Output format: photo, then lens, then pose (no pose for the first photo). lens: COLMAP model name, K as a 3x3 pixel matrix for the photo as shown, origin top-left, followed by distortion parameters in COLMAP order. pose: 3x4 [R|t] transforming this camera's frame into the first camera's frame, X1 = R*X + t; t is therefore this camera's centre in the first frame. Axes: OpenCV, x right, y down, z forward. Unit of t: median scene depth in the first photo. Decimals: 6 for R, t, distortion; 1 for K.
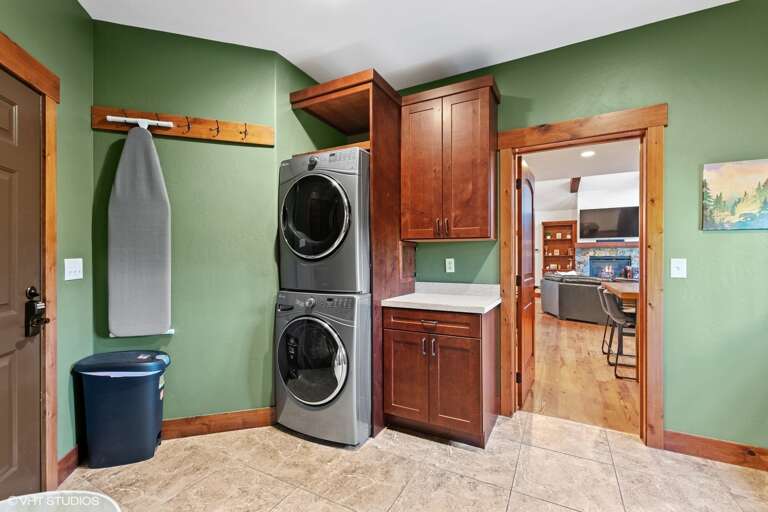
lens RADIAL K [[339.8, 0, 380.9], [0, 339.8, 257.8], [0, 0, 1]] dist [0.002312, -0.002051]
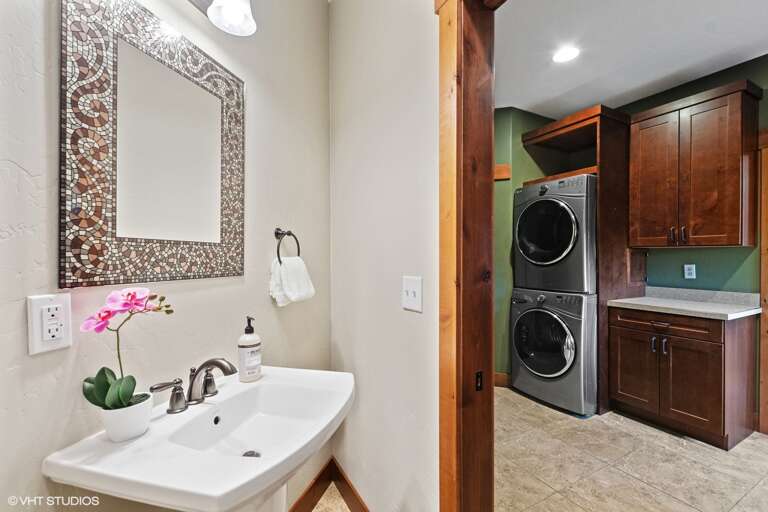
lens RADIAL K [[339.8, 0, 376.2], [0, 339.8, 257.9], [0, 0, 1]] dist [0.002312, -0.002051]
pose [[0.835883, 0.004484, -0.548890, -0.022865], [0.002561, 0.999924, 0.012068, -0.037677], [0.548902, -0.011494, 0.835808, -0.405093]]
